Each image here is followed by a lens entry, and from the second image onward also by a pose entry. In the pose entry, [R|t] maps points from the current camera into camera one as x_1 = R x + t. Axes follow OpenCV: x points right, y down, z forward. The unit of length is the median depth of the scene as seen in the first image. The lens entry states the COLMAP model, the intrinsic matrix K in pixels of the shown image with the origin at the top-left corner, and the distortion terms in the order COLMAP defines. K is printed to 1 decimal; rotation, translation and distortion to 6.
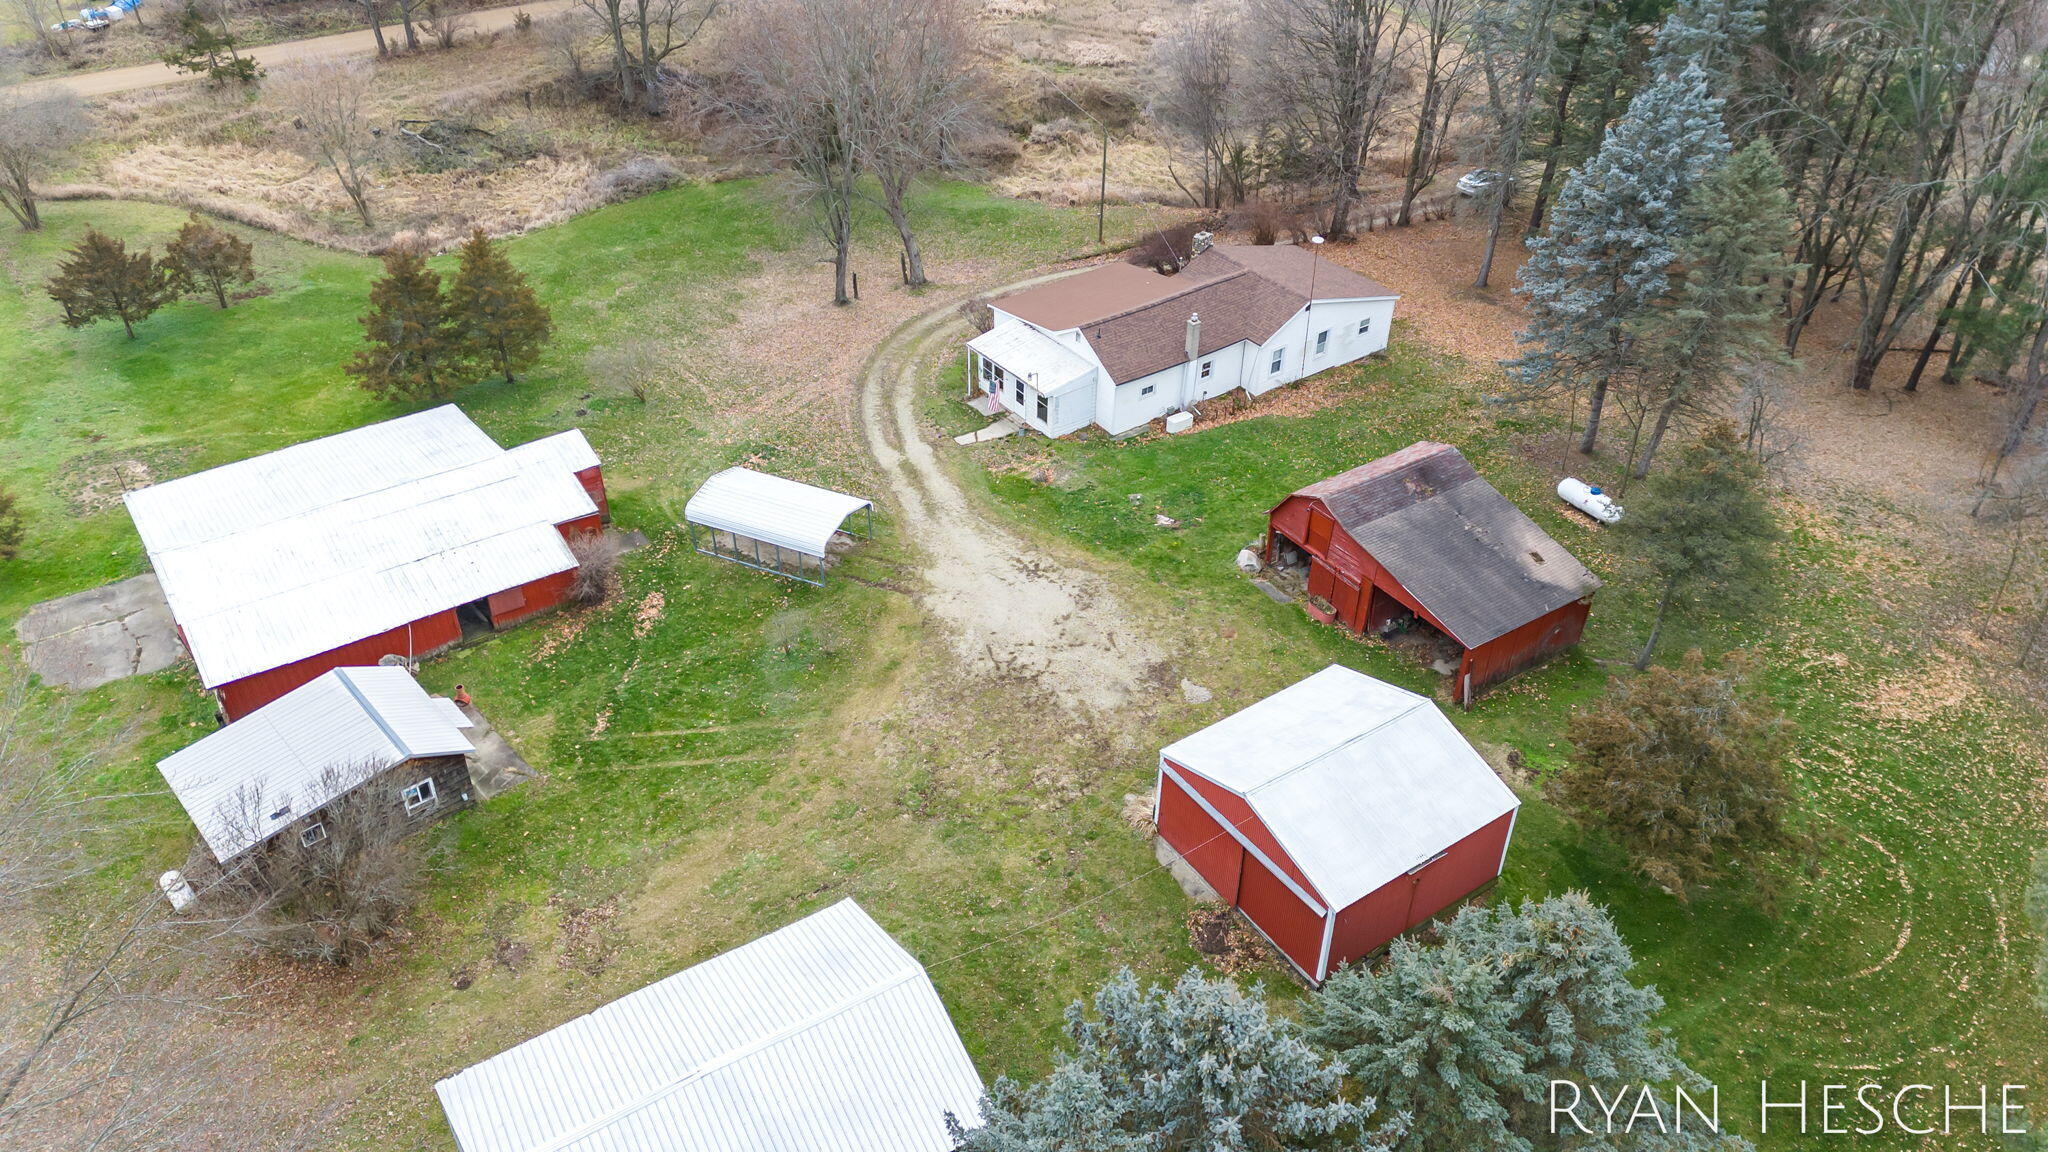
lens RADIAL K [[1460.3, 0, 1024.0], [0, 1460.3, 576.0], [0, 0, 1]] dist [0.192325, -0.161071]
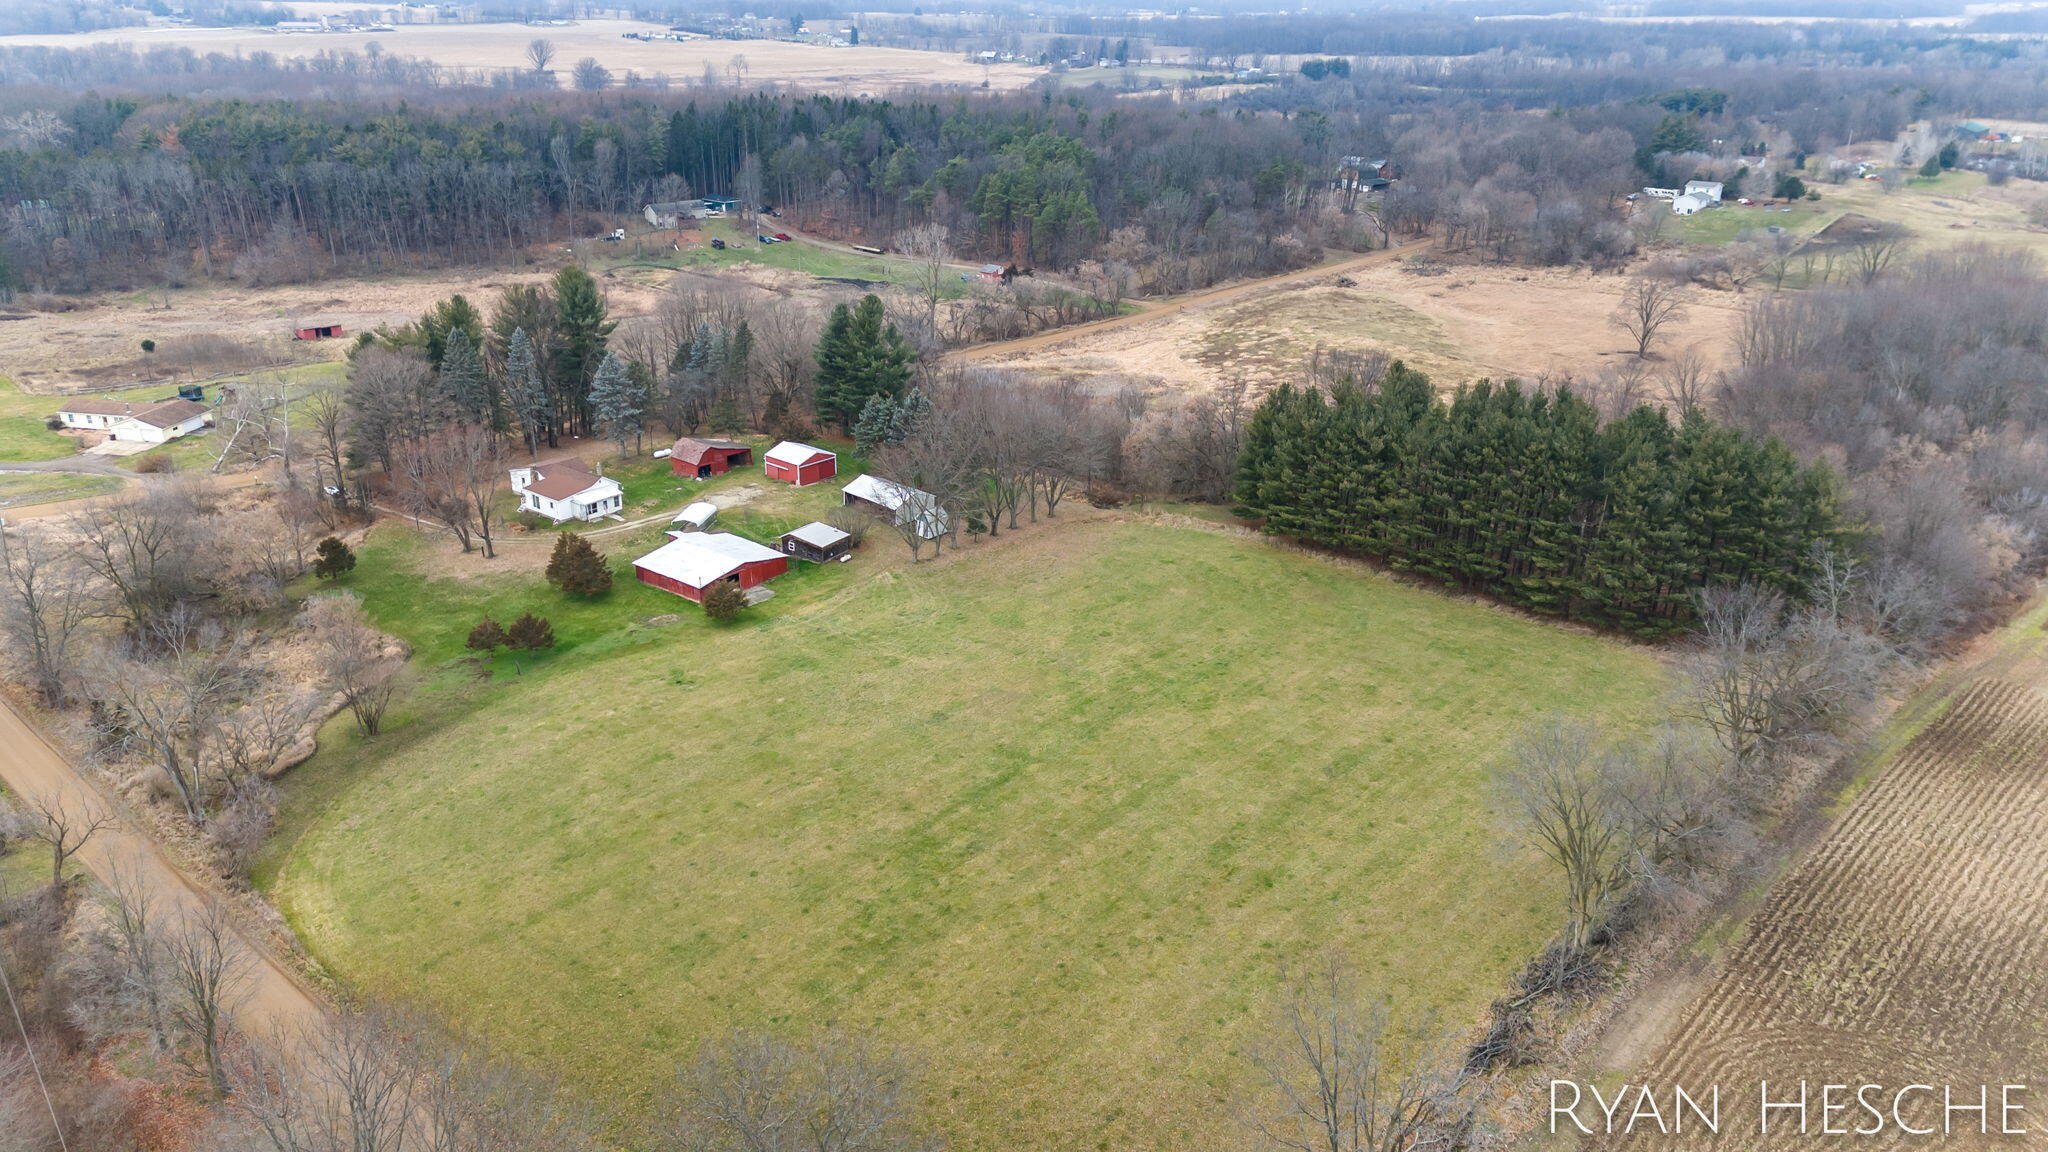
lens RADIAL K [[1460.3, 0, 1024.0], [0, 1460.3, 576.0], [0, 0, 1]] dist [0.192325, -0.161071]
pose [[-0.256224, -0.381836, 0.888004, -3.341611], [0.563779, 0.687197, 0.458163, -1.050011], [-0.785177, 0.618030, 0.039194, 0.347358]]
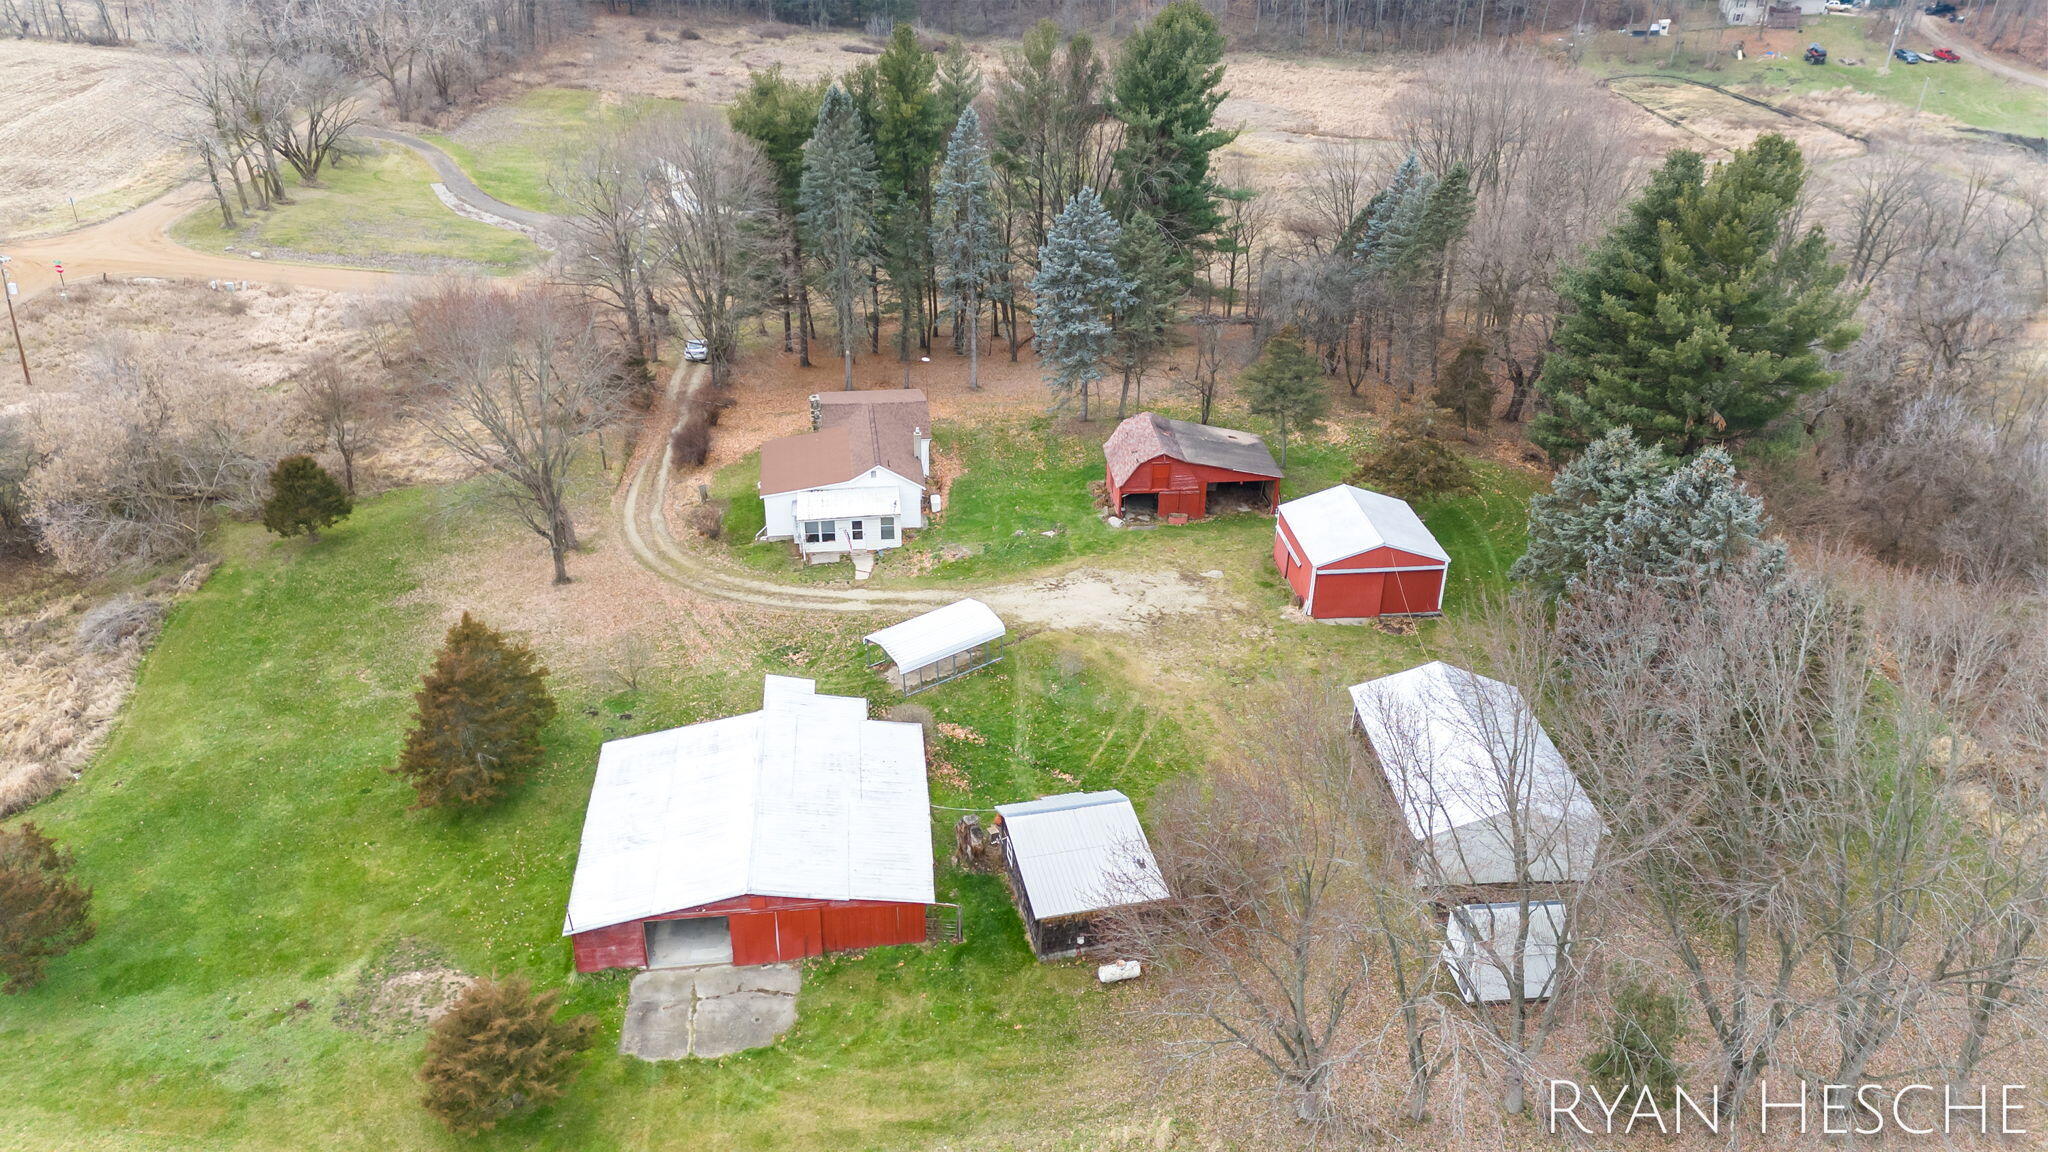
lens RADIAL K [[1460.3, 0, 1024.0], [0, 1460.3, 576.0], [0, 0, 1]] dist [0.192325, -0.161071]
pose [[0.477051, -0.430260, 0.766354, -1.077701], [0.521373, 0.840512, 0.147344, -0.234551], [-0.707526, 0.329265, 0.625293, 0.106433]]
